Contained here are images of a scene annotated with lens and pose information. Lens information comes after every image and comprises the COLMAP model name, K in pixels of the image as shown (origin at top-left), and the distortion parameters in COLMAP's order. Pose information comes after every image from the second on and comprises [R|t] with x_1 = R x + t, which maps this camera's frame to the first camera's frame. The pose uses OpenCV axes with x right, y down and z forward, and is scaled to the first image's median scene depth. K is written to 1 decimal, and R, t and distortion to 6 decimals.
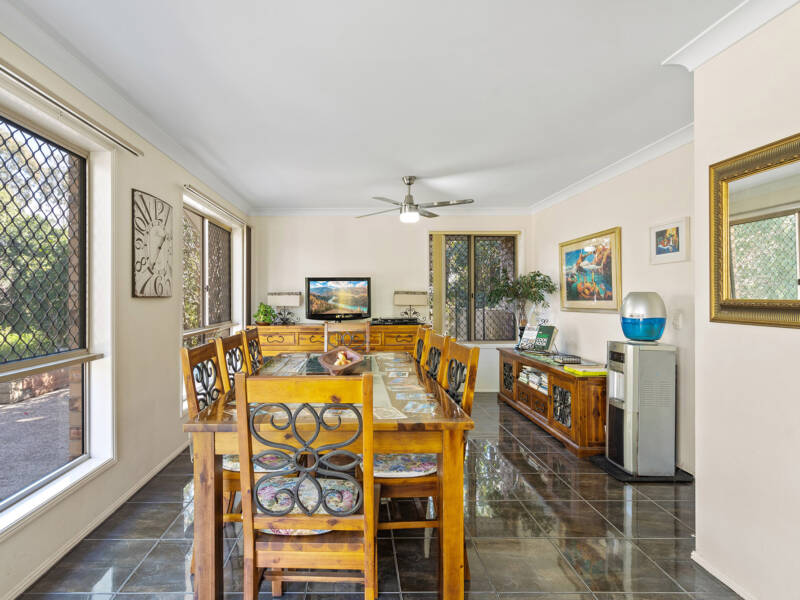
lens RADIAL K [[425.4, 0, 352.0], [0, 425.4, 293.8], [0, 0, 1]] dist [-0.001458, 0.000382]
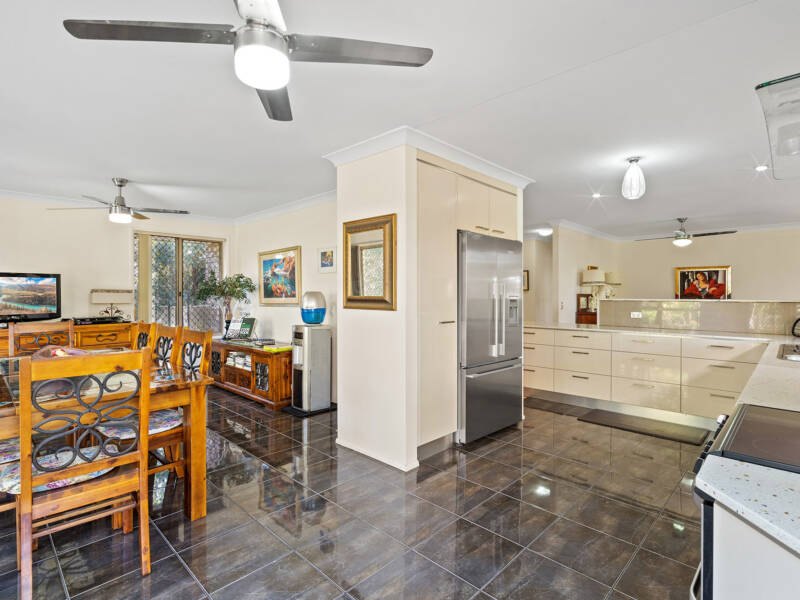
lens RADIAL K [[414.8, 0, 420.4], [0, 414.8, 299.2], [0, 0, 1]] dist [-0.000063, 0.000040]
pose [[0.665558, -0.008707, 0.746296, -0.142393], [-0.004133, 0.999874, 0.015352, -0.001485], [-0.746335, -0.013302, 0.665438, -0.230181]]
